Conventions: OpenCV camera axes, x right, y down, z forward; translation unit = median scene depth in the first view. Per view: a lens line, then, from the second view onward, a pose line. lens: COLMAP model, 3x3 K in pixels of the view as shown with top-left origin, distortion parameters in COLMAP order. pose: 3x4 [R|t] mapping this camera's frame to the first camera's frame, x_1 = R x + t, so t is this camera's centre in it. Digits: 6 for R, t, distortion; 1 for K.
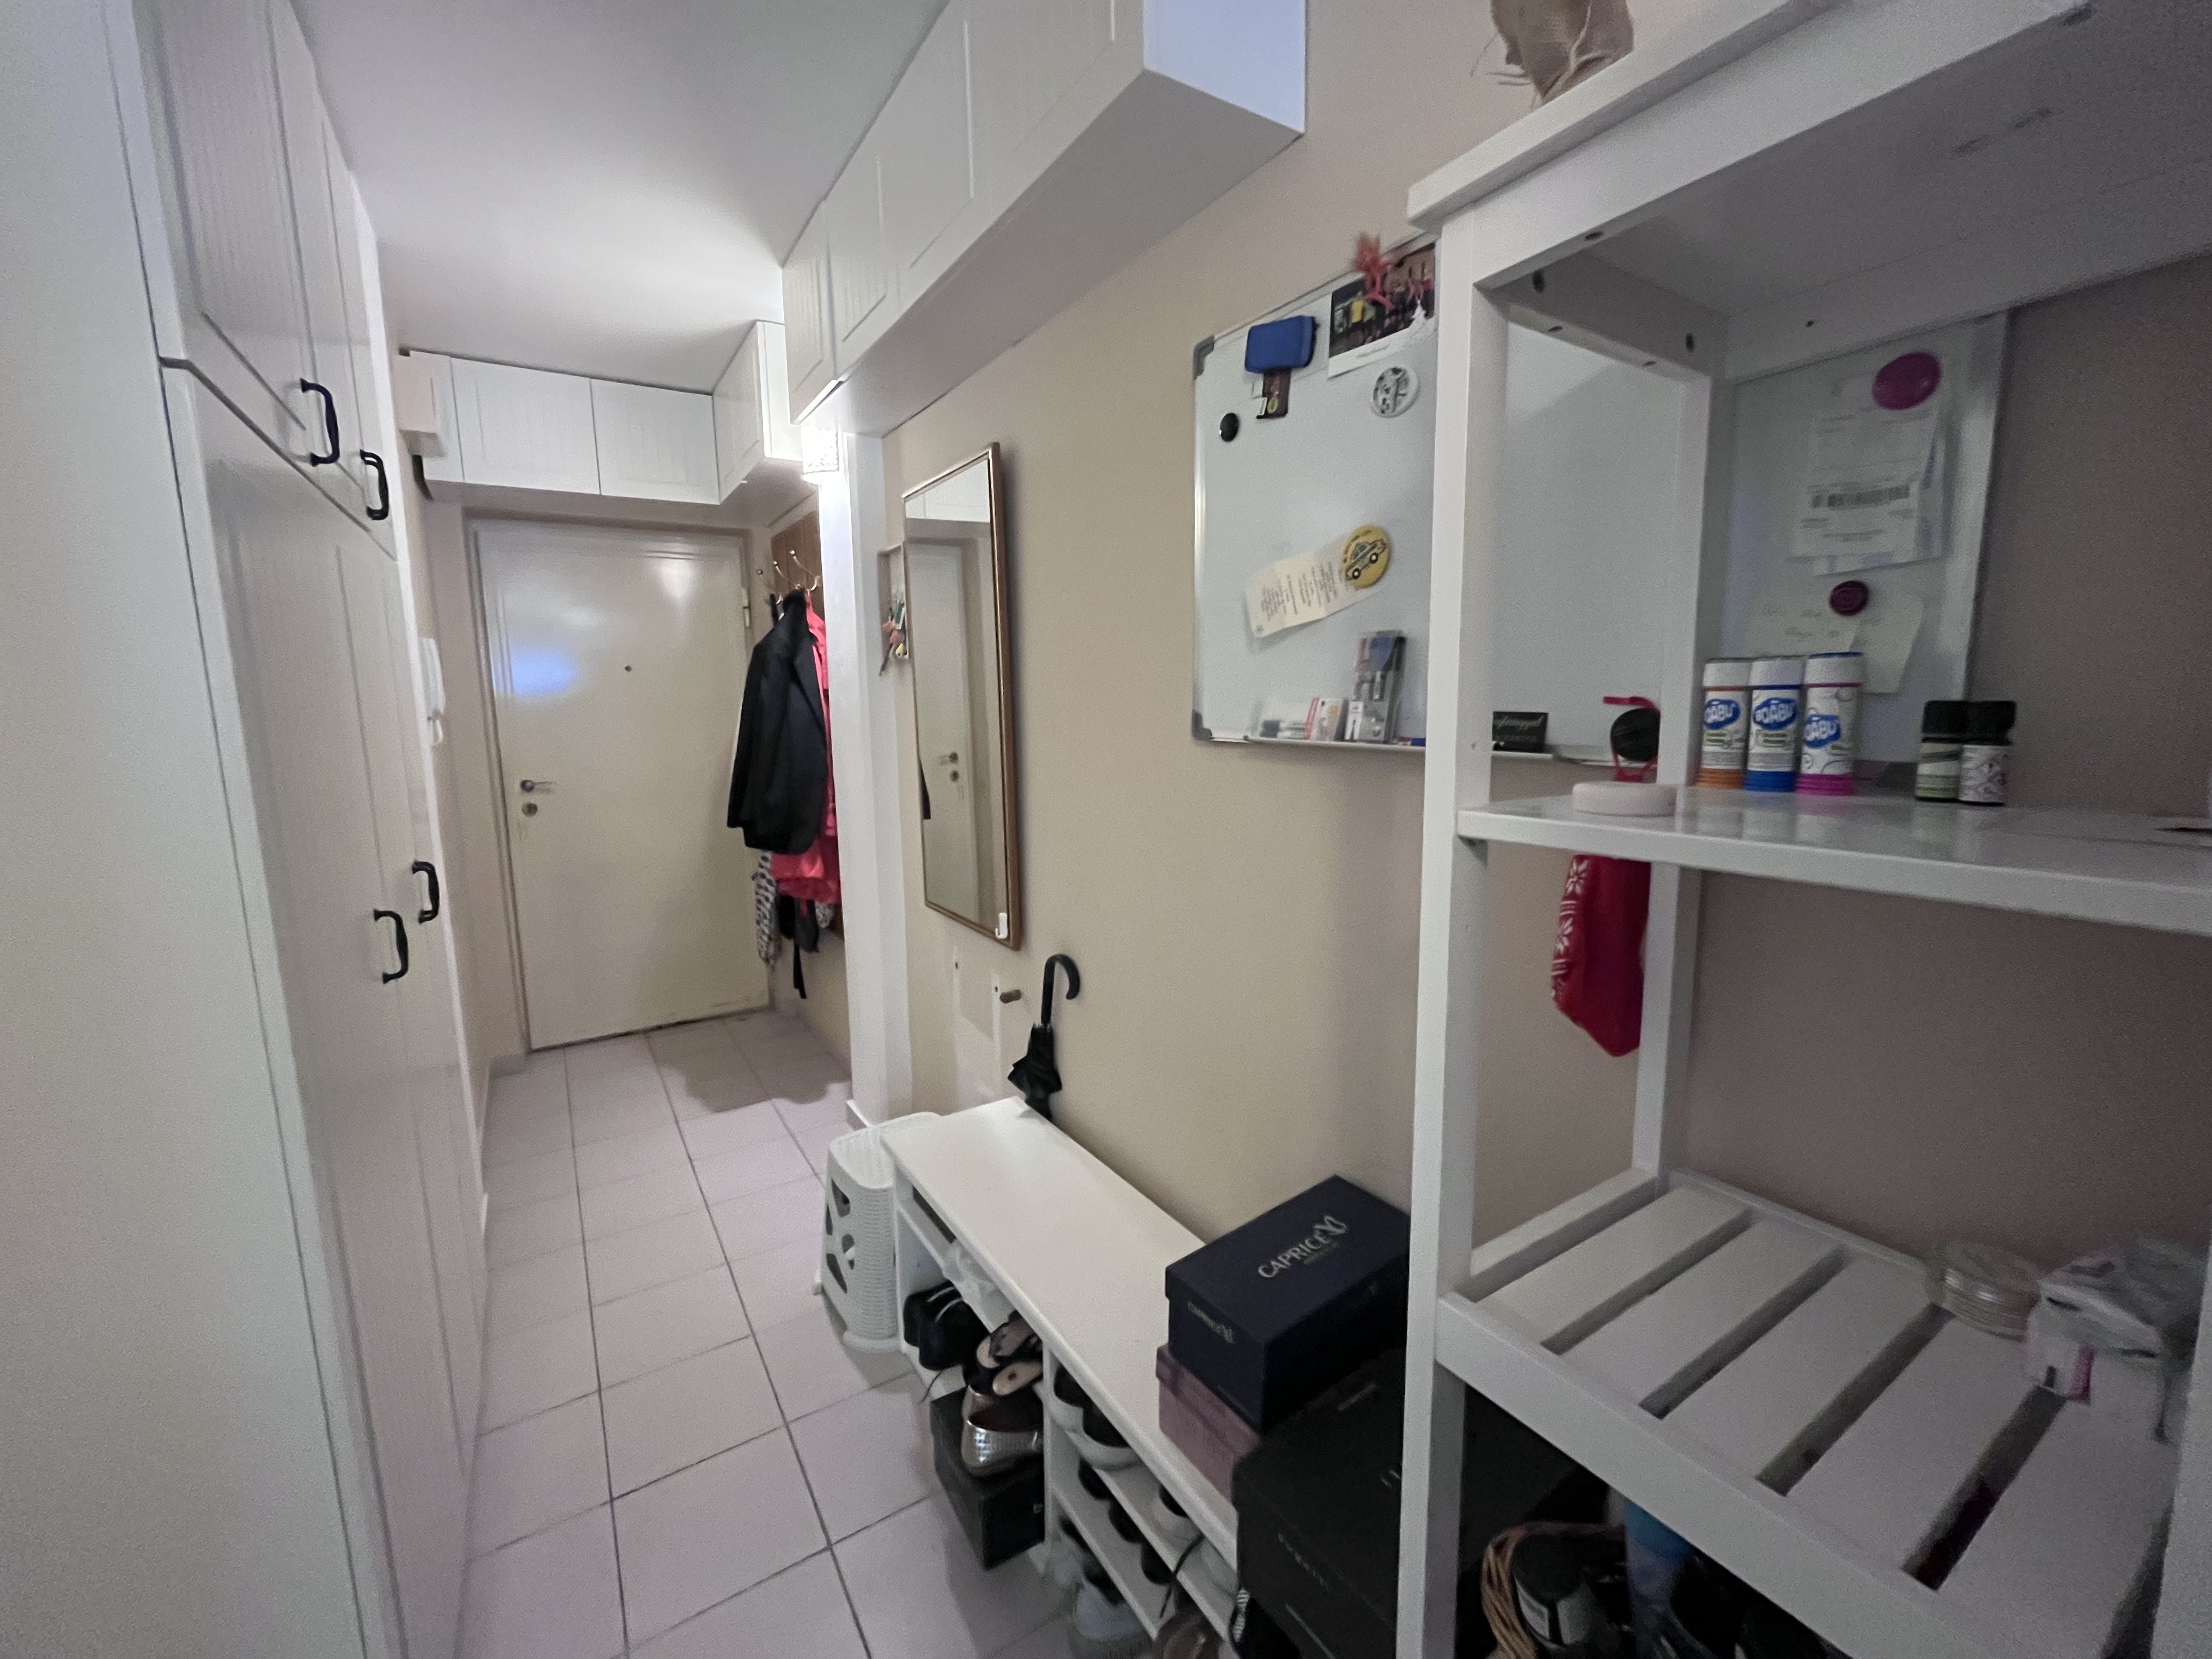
lens RADIAL K [[895.3, 0, 1105.0], [0, 895.3, 828.8], [0, 0, 1]] dist [-0.002346, -0.001331]
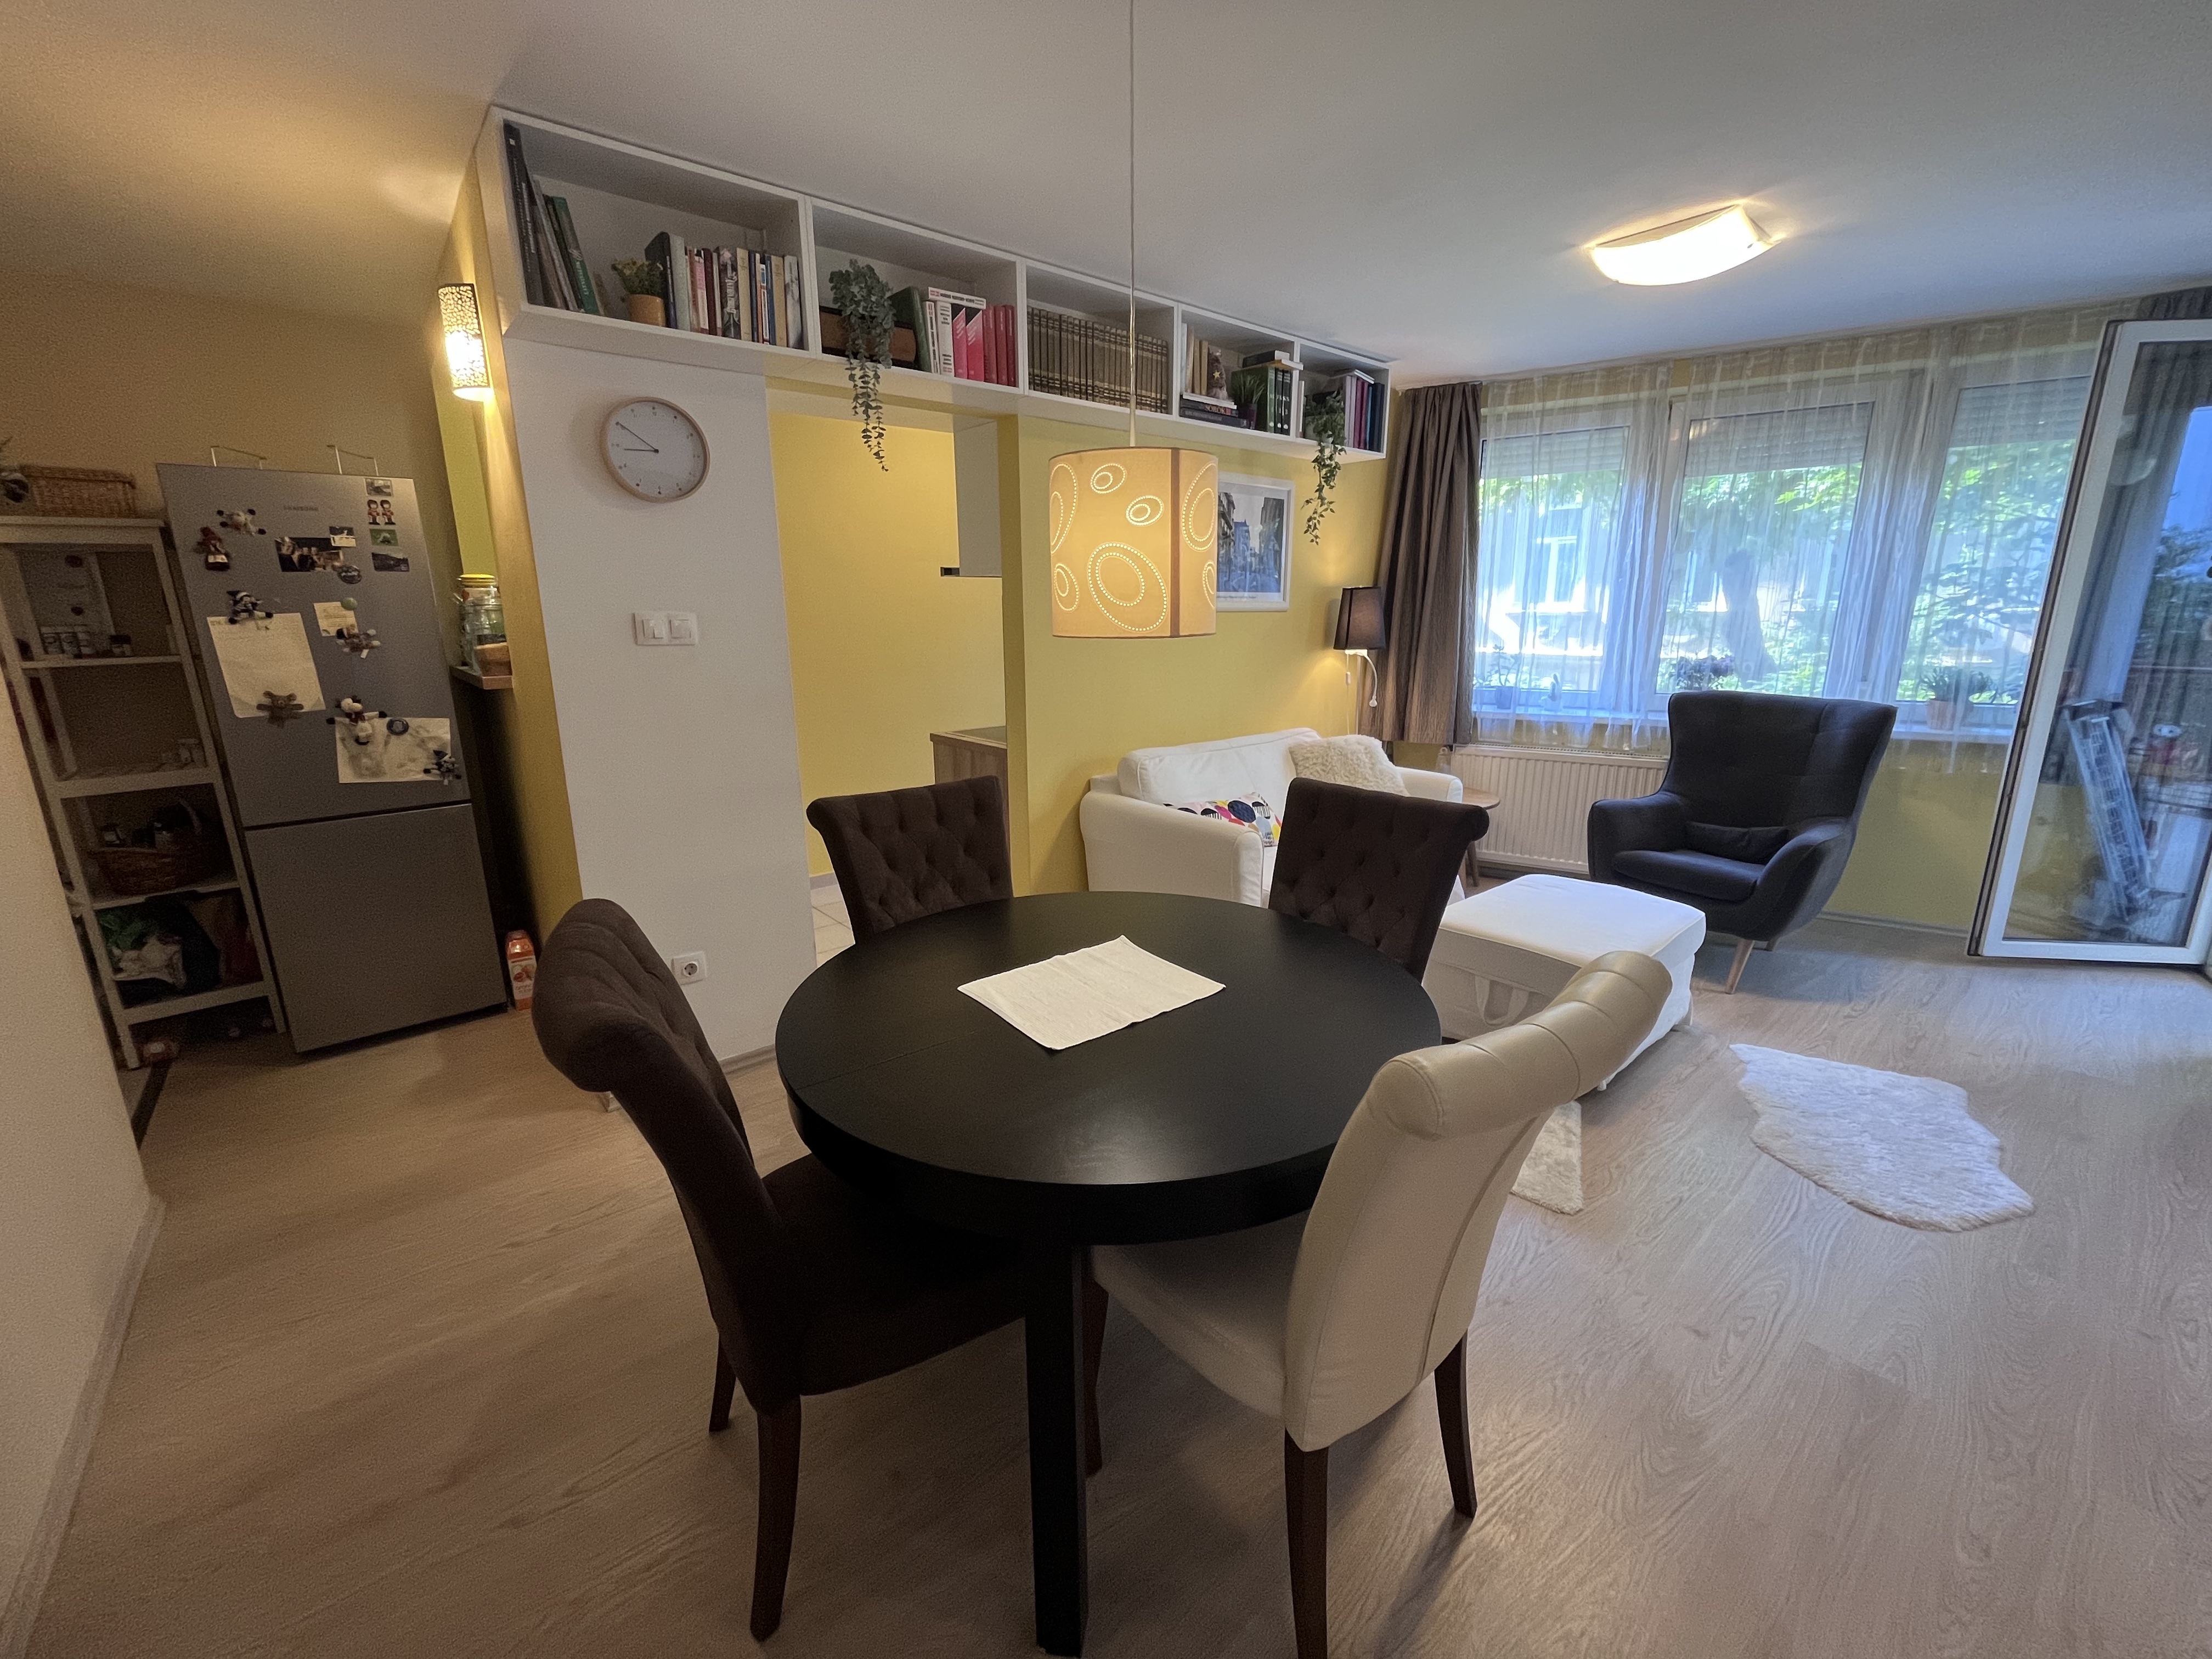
lens RADIAL K [[895.3, 0, 1099.8], [0, 895.3, 833.2], [0, 0, 1]] dist [-0.002346, -0.001331]
pose [[-0.135493, -0.225269, 0.964829, -4.026085], [0.156360, 0.956745, 0.245339, 0.456780], [-0.978362, 0.184102, -0.094409, -3.059018]]
